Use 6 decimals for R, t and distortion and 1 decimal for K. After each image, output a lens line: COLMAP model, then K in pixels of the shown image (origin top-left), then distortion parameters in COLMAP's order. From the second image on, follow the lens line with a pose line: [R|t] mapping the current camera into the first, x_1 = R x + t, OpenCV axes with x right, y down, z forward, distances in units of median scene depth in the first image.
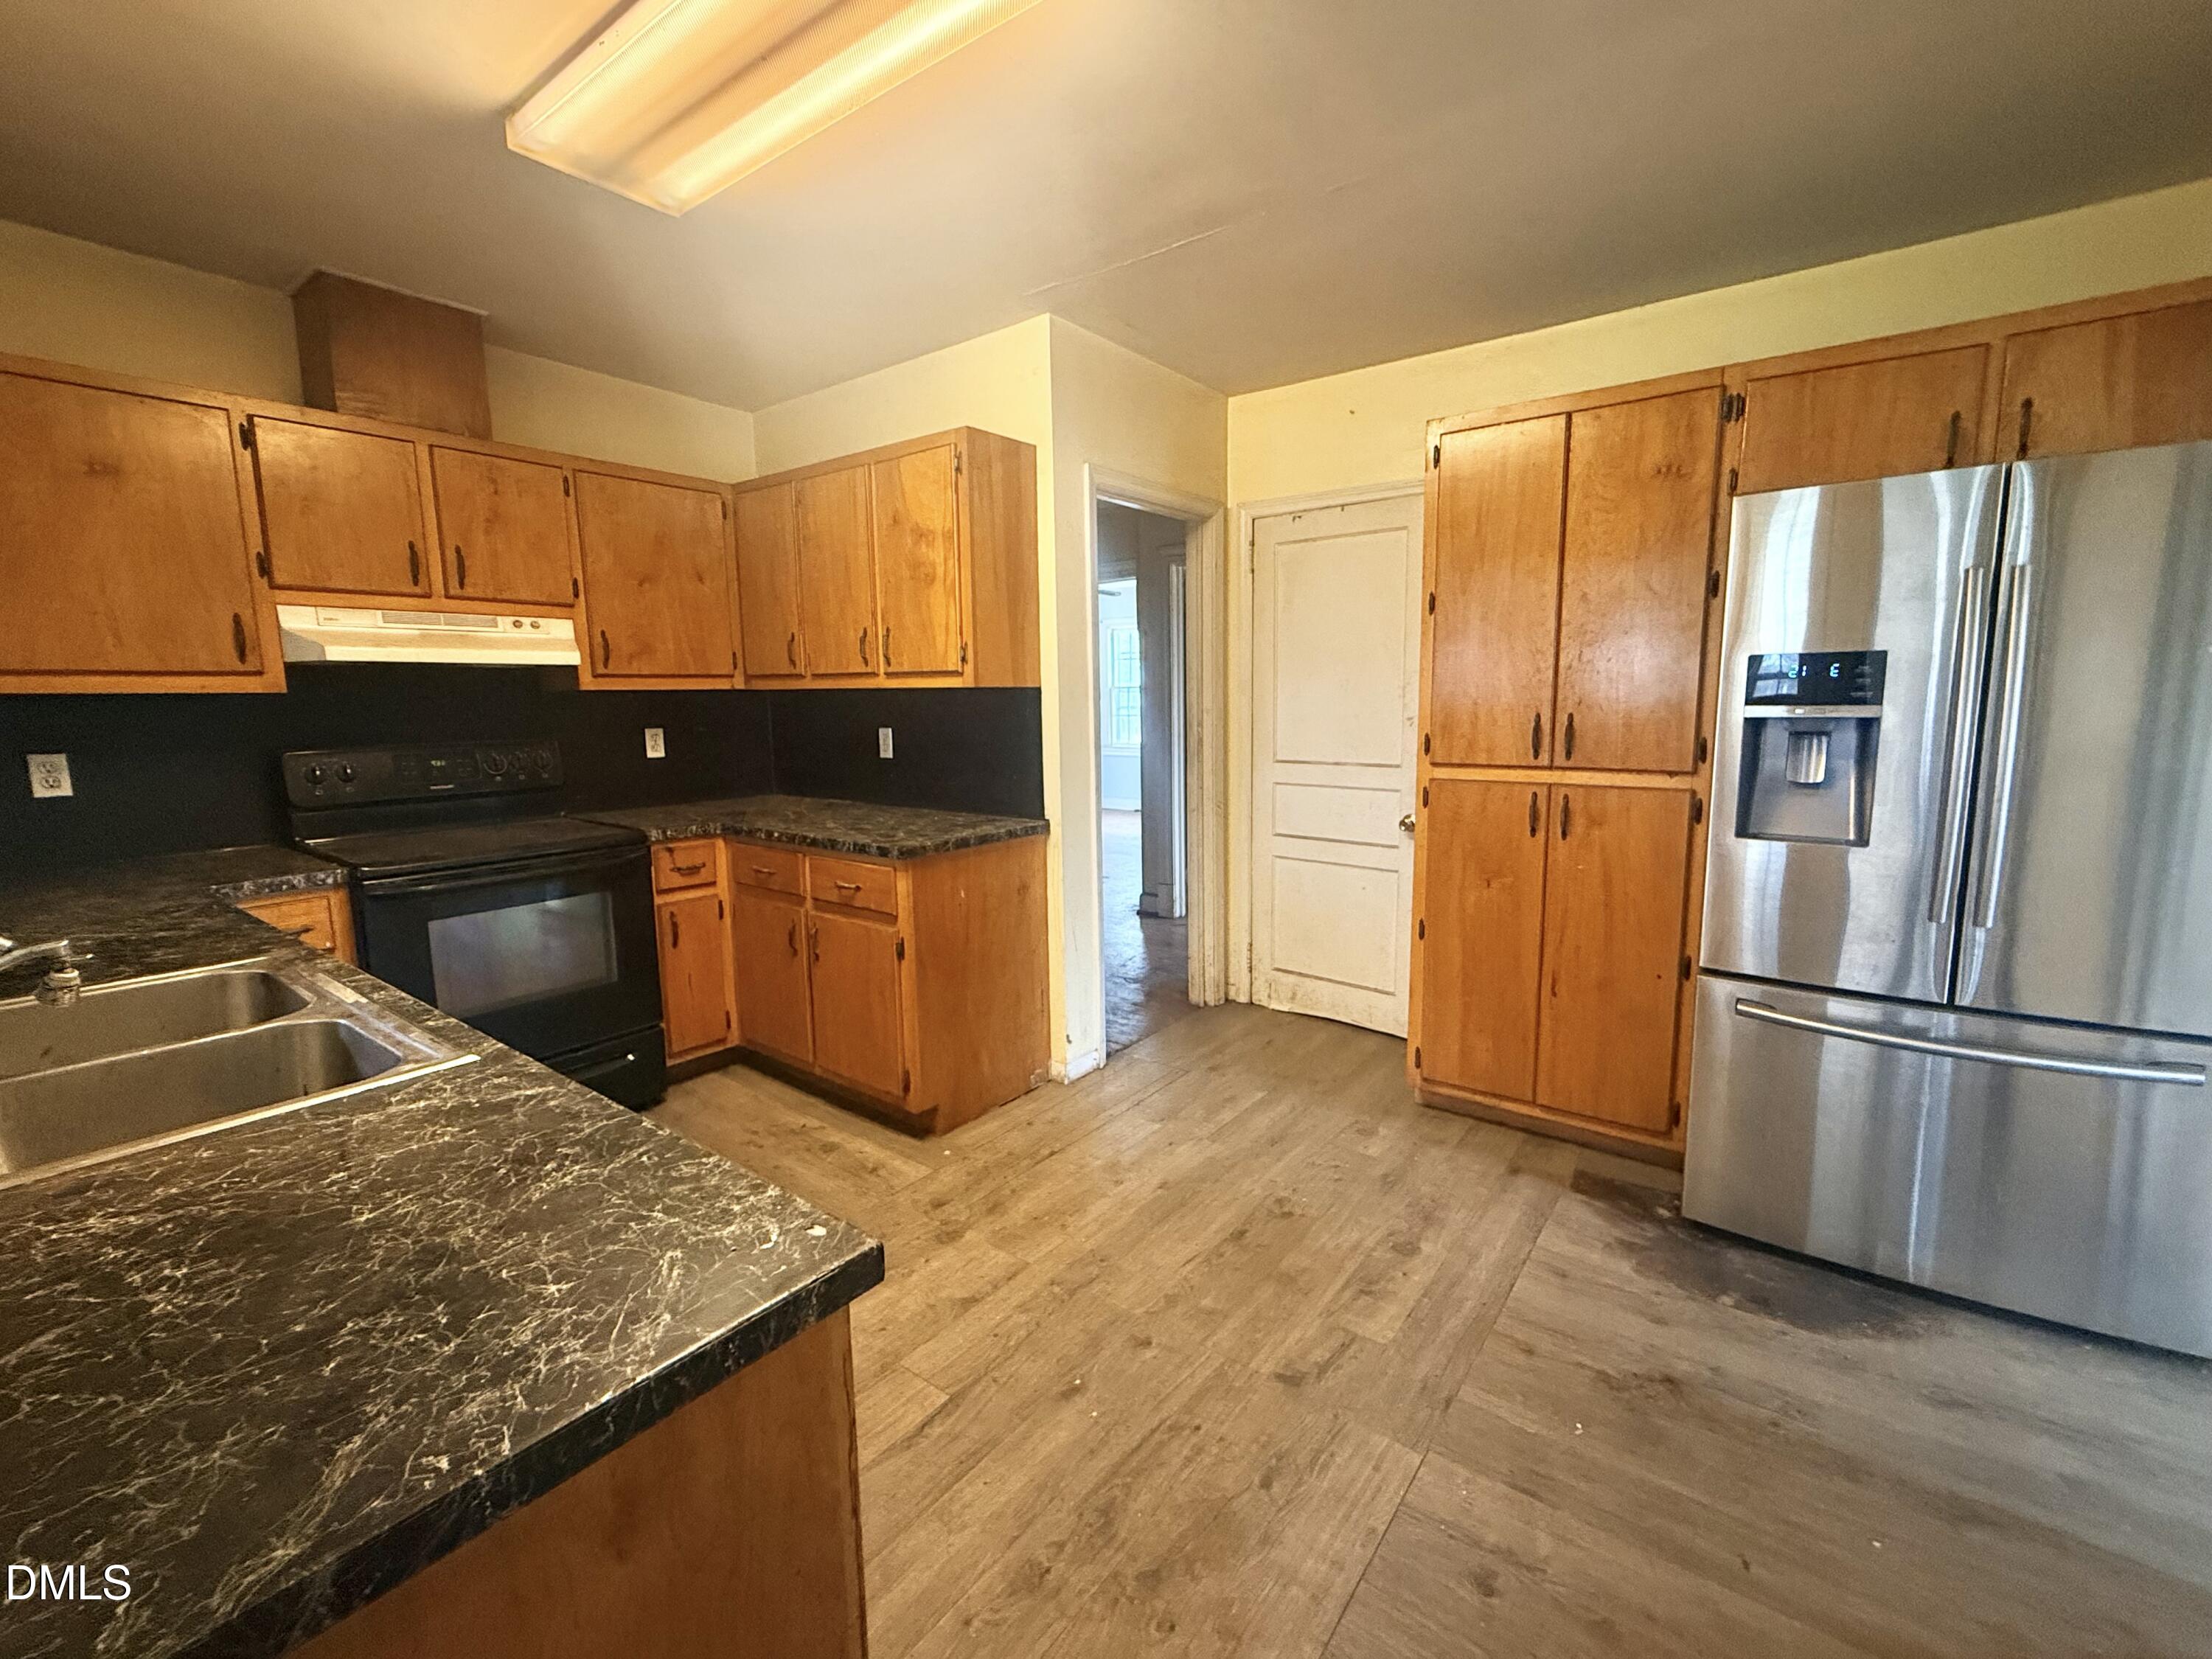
lens RADIAL K [[941.7, 0, 1106.0], [0, 941.7, 829.5], [0, 0, 1]] dist [0.000397, 0.000202]
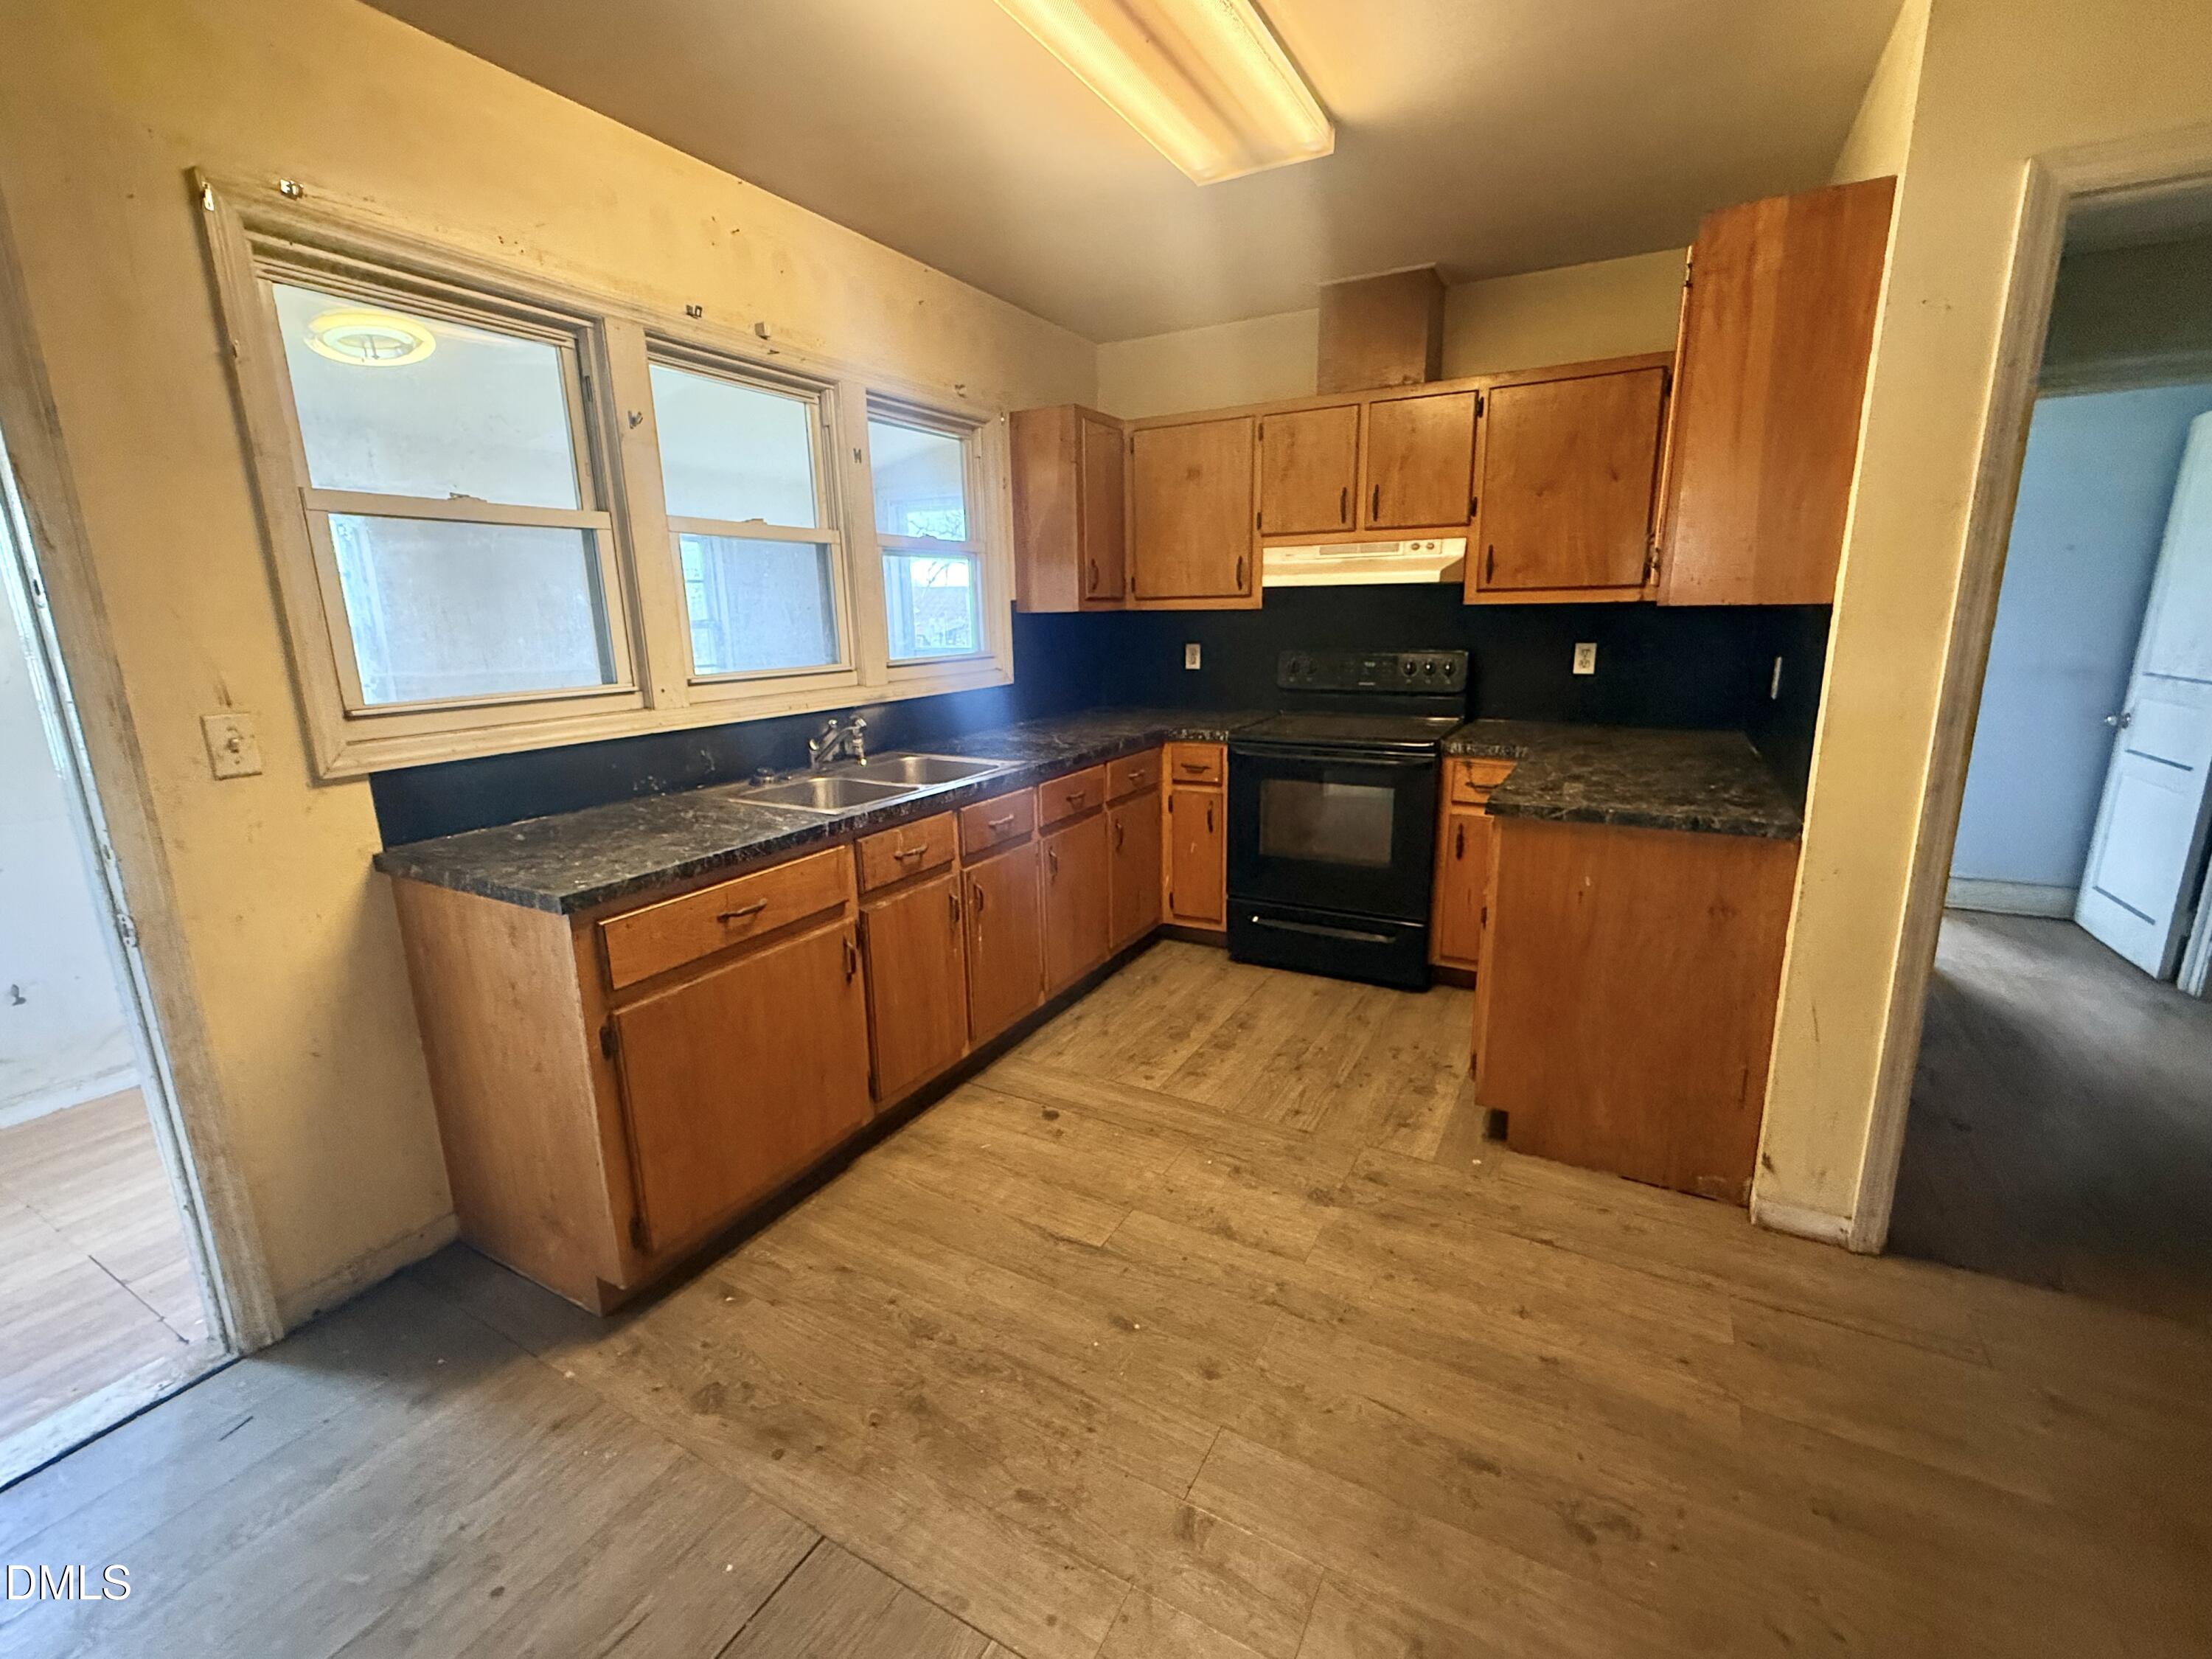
lens RADIAL K [[941.7, 0, 1106.0], [0, 941.7, 829.5], [0, 0, 1]] dist [0.000397, 0.000202]
pose [[0.145617, 0.234897, -0.961051, 0.517253], [-0.127964, 0.967717, 0.217138, -0.088552], [0.981031, 0.091361, 0.170974, 0.481893]]
